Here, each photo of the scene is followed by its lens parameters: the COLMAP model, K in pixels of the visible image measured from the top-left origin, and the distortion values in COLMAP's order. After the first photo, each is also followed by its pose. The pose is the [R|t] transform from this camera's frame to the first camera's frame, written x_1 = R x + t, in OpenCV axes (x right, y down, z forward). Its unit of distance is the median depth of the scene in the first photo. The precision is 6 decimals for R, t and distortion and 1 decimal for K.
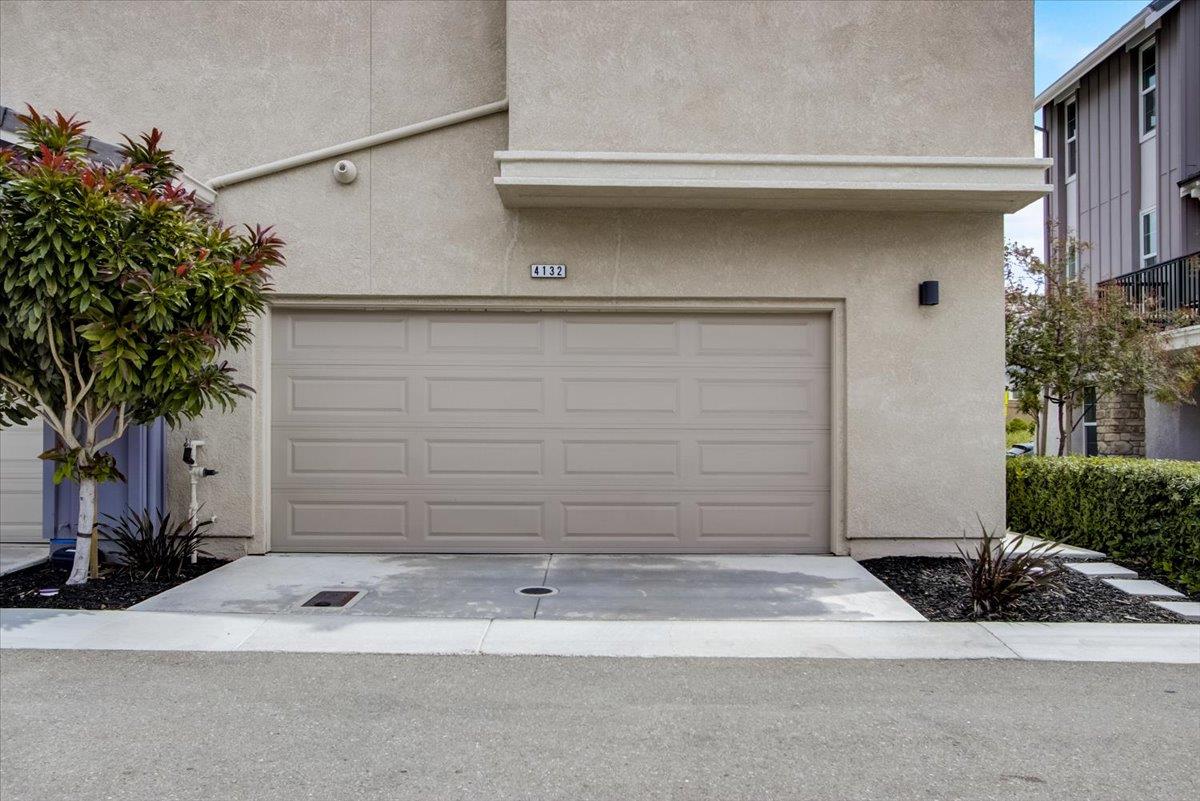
lens RADIAL K [[960.4, 0, 642.9], [0, 960.4, 399.3], [0, 0, 1]] dist [-0.006092, -0.003512]
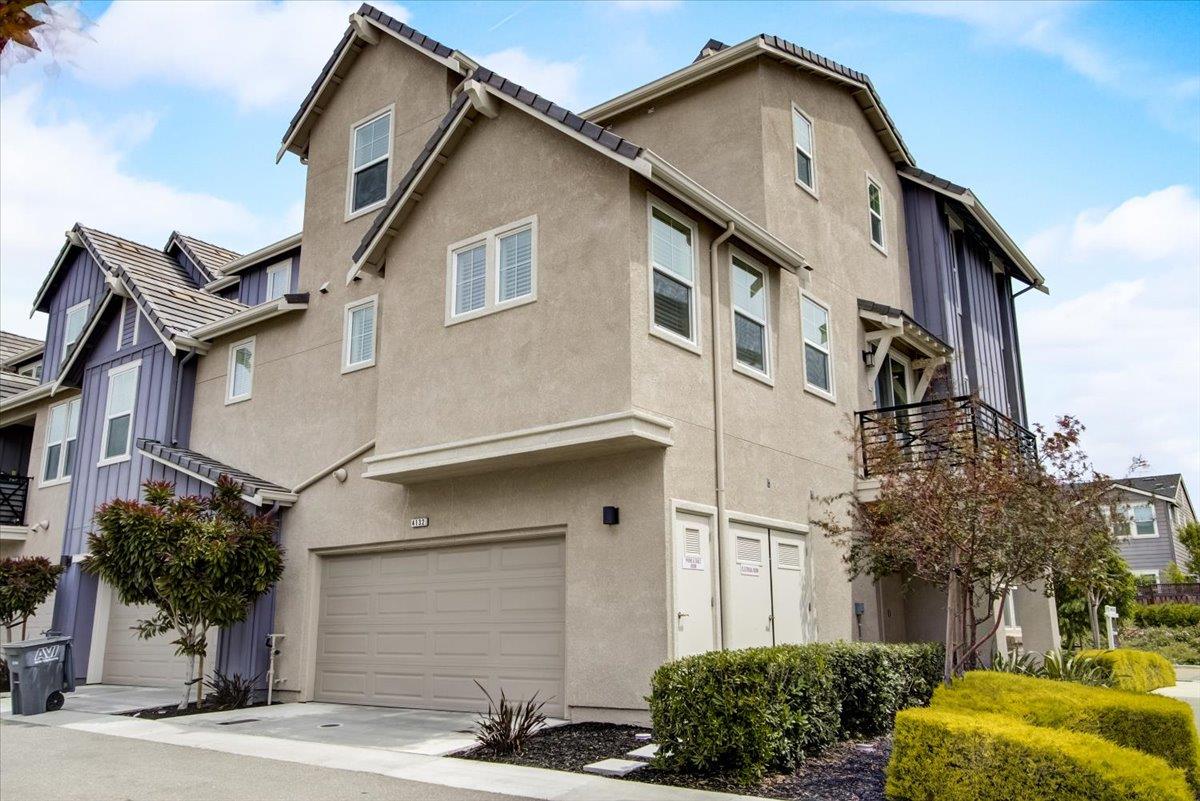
lens RADIAL K [[917.7, 0, 600.0], [0, 917.7, 400.5], [0, 0, 1]] dist [-0.003866, -0.001224]
pose [[0.777851, -0.163379, -0.606840, 1.090719], [0.035770, 0.975561, -0.216798, 0.009280], [0.627430, 0.146930, 0.764685, -0.003711]]
